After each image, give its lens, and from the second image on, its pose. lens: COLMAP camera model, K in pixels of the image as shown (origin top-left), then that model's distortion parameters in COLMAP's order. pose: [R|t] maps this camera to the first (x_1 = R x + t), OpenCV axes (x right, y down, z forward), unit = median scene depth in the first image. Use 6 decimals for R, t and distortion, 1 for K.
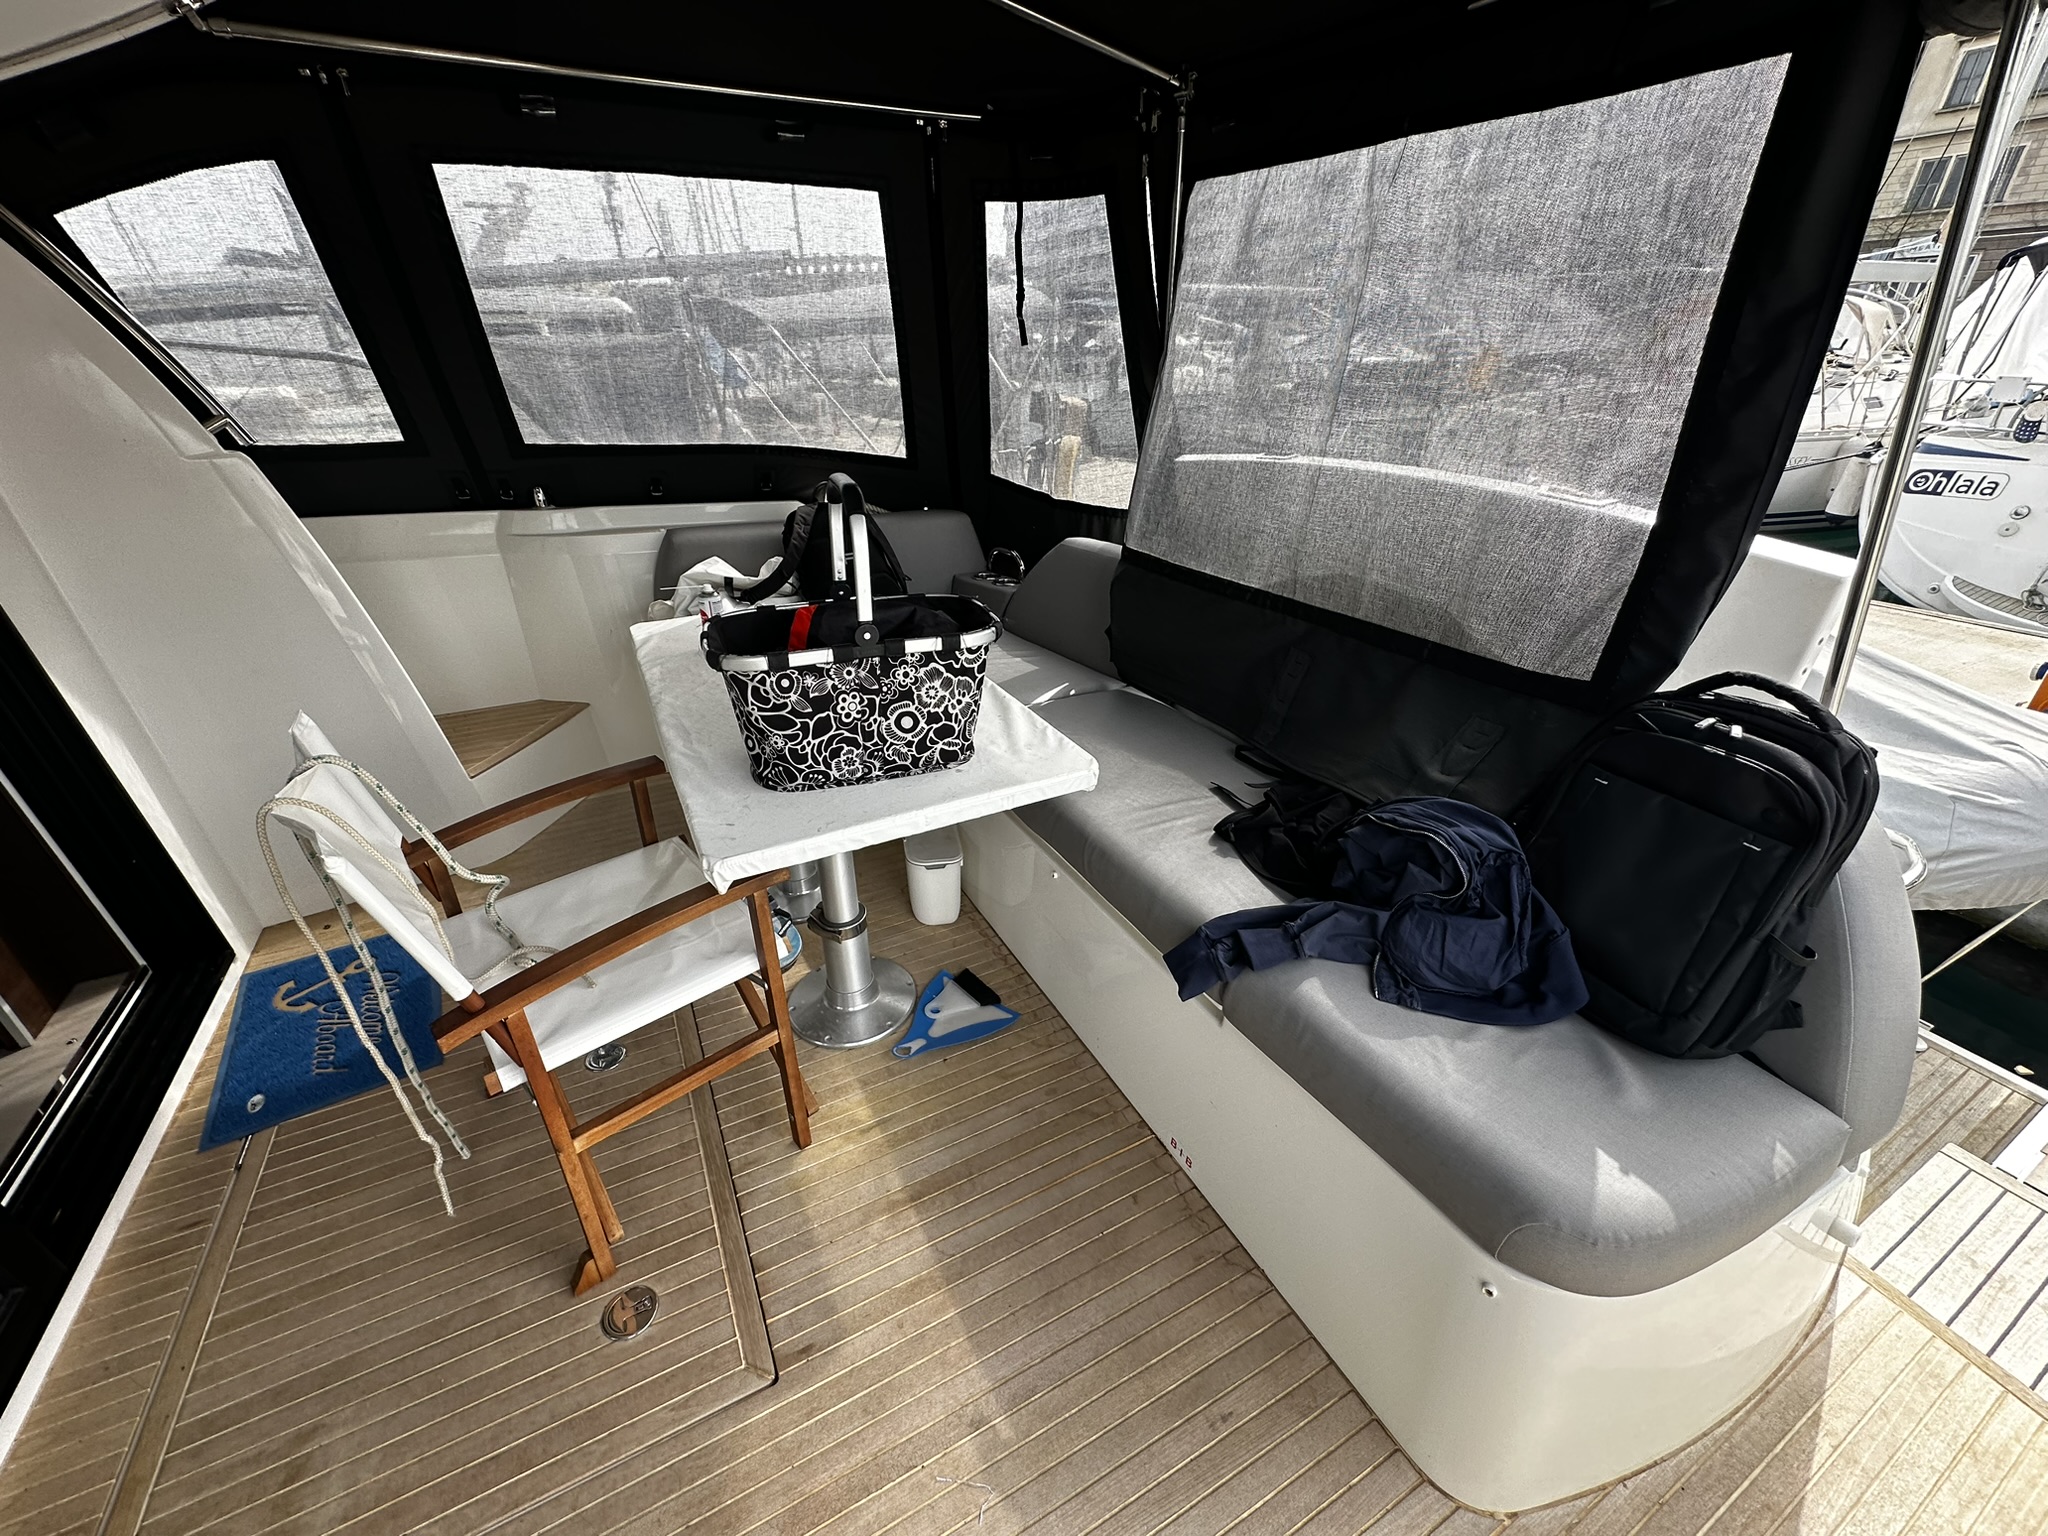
lens RADIAL K [[813.0, 0, 1020.1], [0, 813.0, 769.2], [0, 0, 1]] dist [-0.002767, 0.000389]
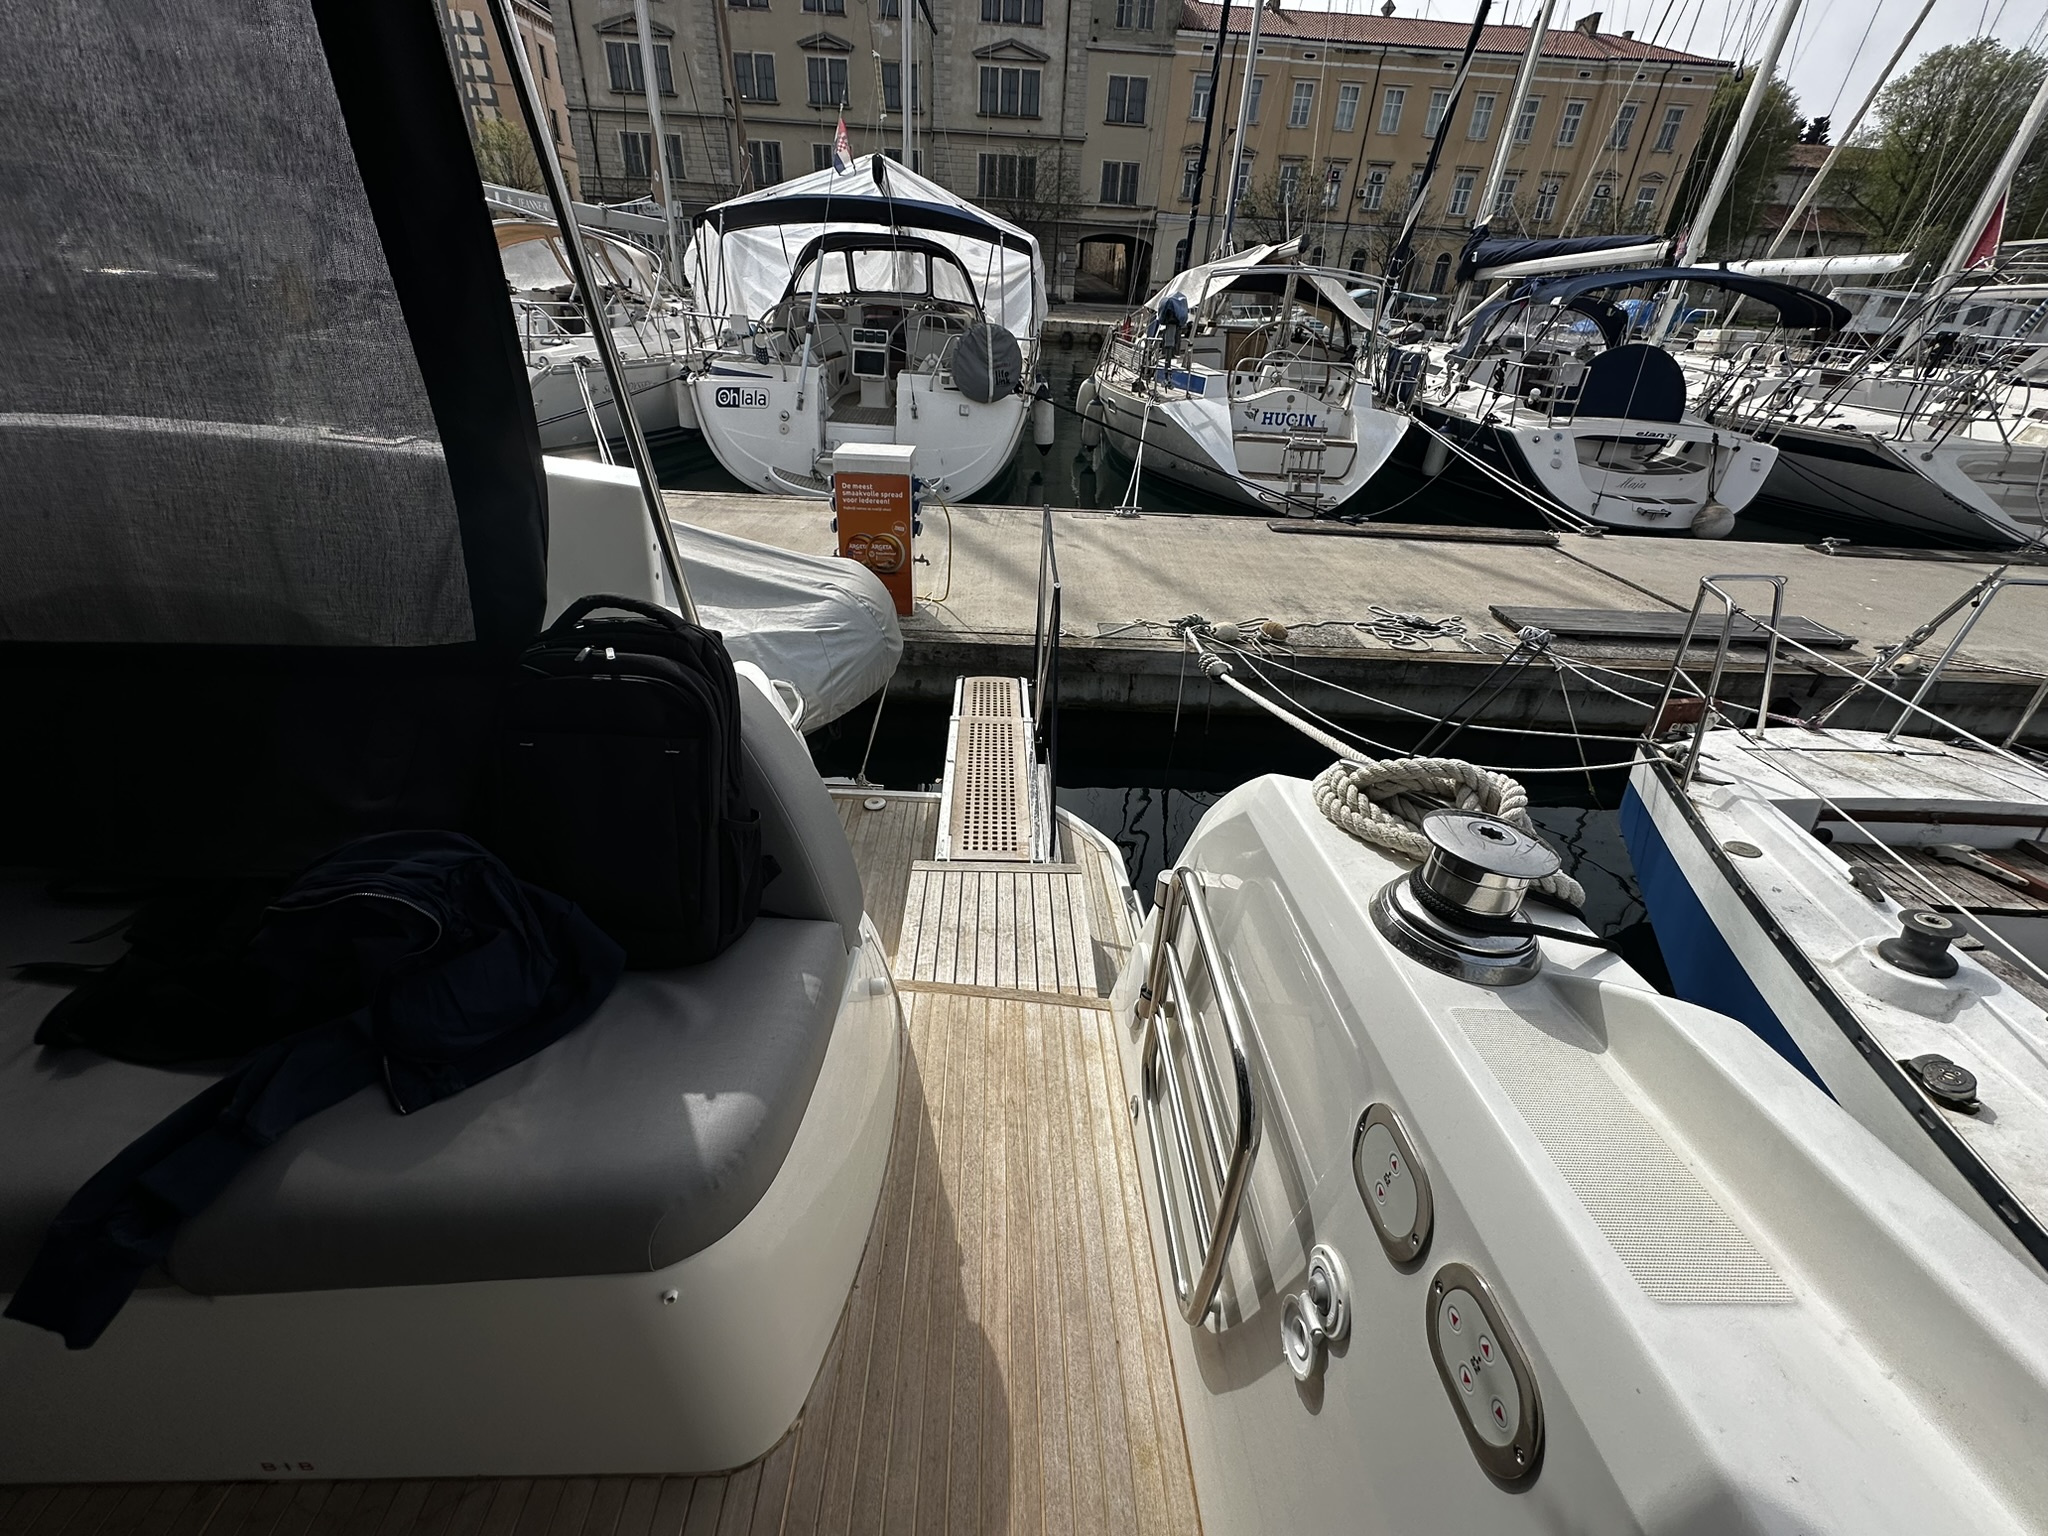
lens RADIAL K [[813.0, 0, 1023.4], [0, 813.0, 774.7], [0, 0, 1]] dist [-0.002767, 0.000389]
pose [[0.436088, -0.424114, 0.793697, 0.182812], [0.365594, 0.889411, 0.274388, -0.001207], [-0.822295, 0.170513, 0.542915, 0.035524]]
